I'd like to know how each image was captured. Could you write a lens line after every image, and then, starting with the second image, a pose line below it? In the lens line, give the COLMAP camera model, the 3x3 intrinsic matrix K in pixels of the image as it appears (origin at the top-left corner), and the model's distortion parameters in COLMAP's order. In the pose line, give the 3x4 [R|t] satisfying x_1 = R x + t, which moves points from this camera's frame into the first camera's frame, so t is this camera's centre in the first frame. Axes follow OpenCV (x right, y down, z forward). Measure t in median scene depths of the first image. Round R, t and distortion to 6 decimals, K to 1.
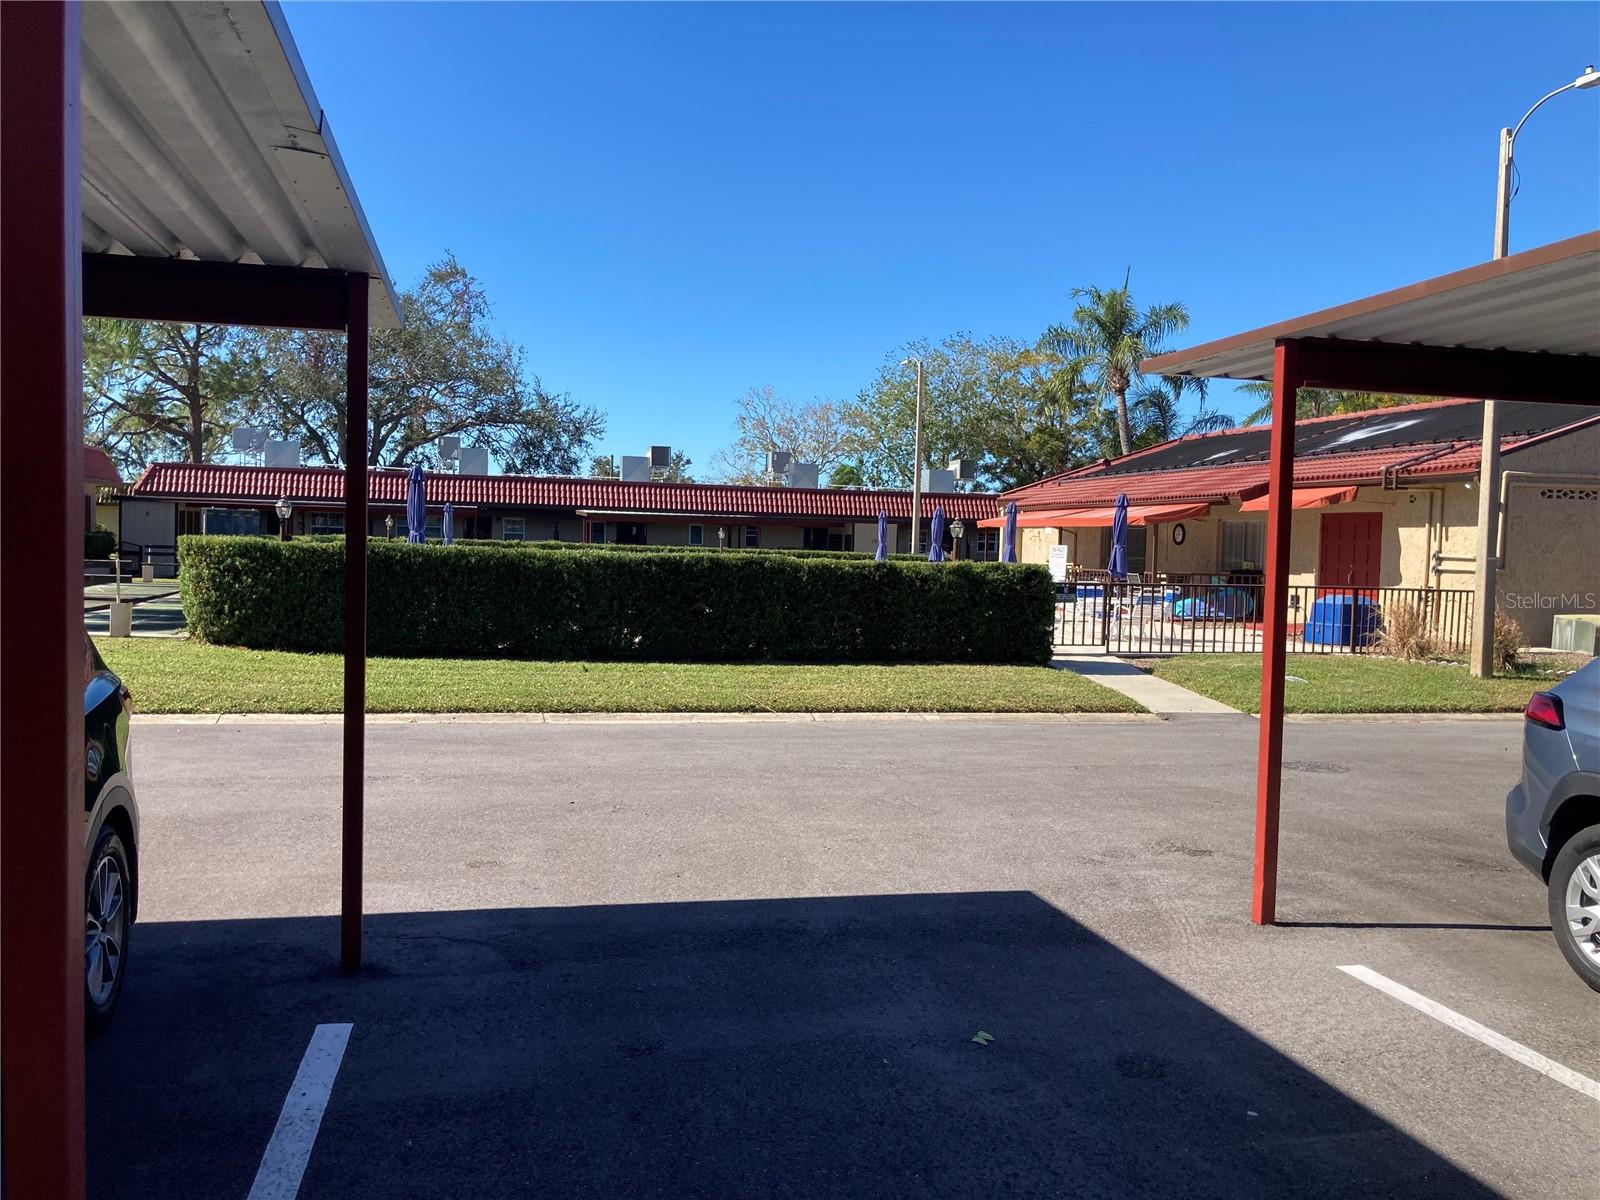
lens RADIAL K [[1314.8, 0, 792.0], [0, 1314.8, 608.3], [0, 0, 1]] dist [0.045864, -0.061205]
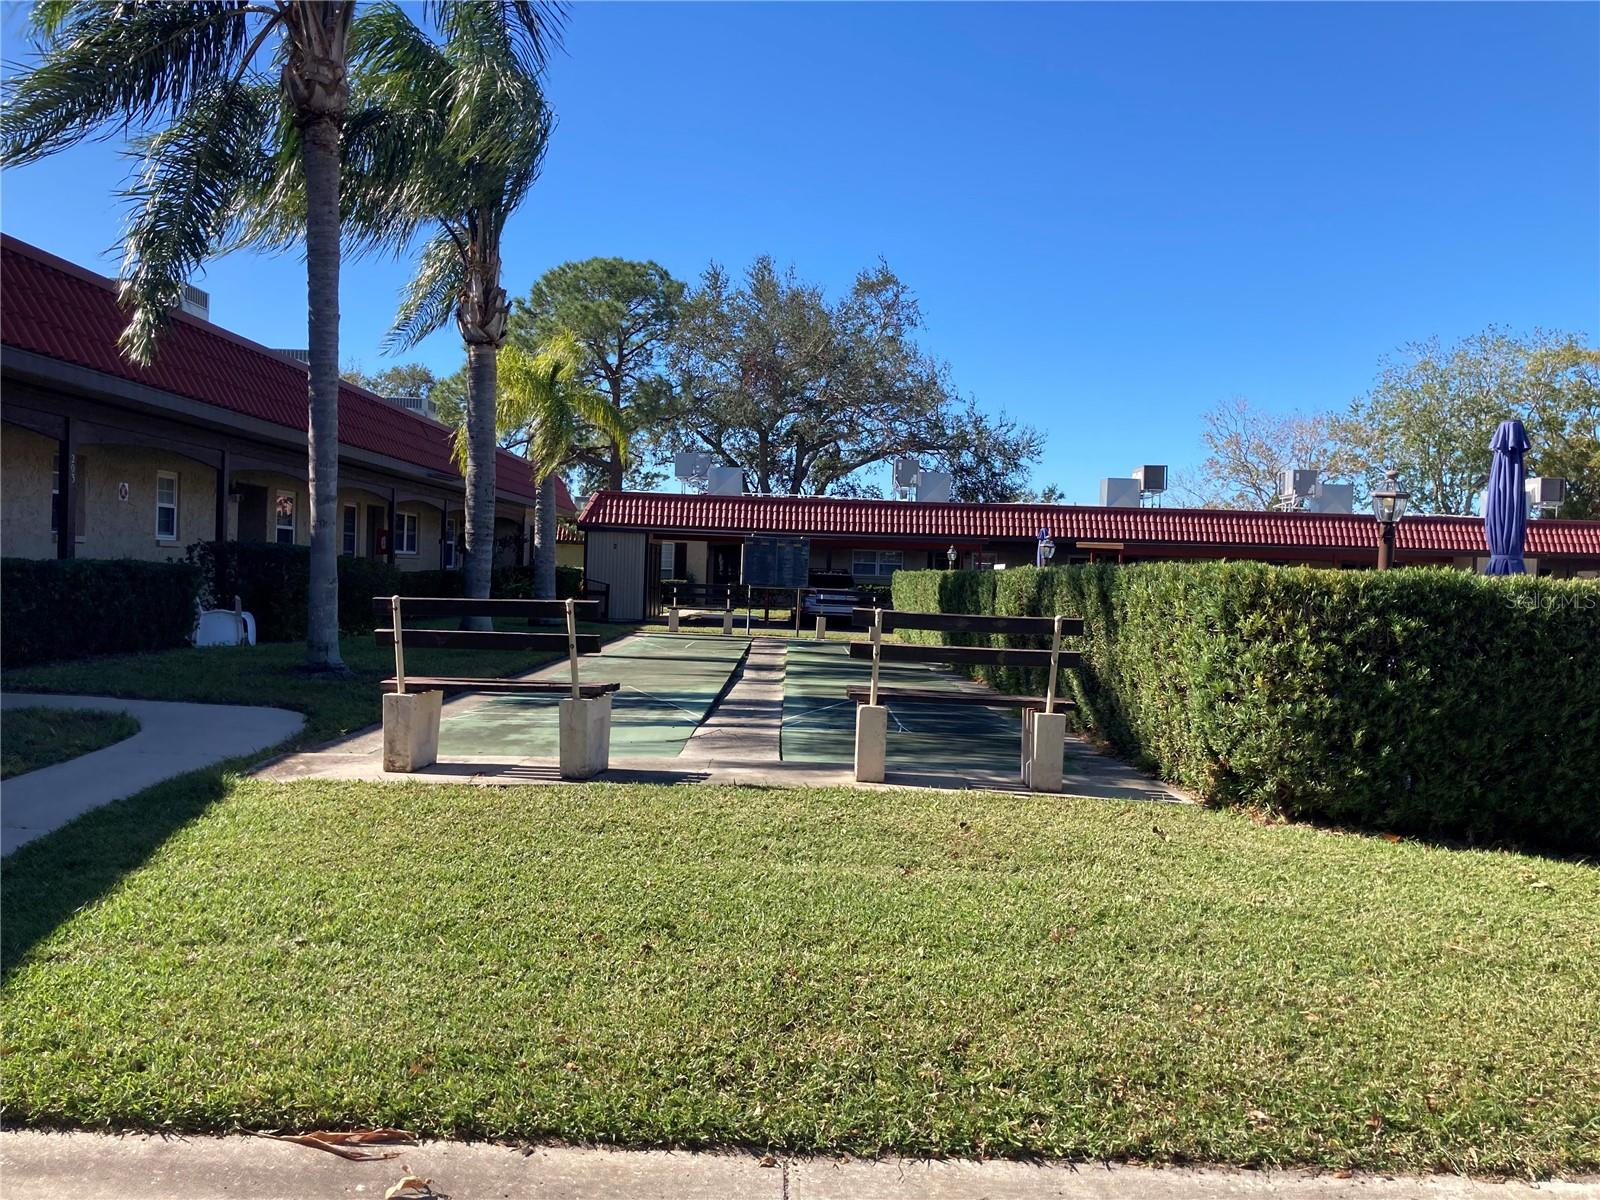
lens RADIAL K [[1314.8, 0, 804.2], [0, 1314.8, 598.3], [0, 0, 1]] dist [0.045864, -0.061205]
pose [[0.975814, 0.004361, -0.218558, -0.133286], [-0.012613, 0.999259, -0.036376, -0.006928], [0.218237, 0.038253, 0.975146, 0.147948]]
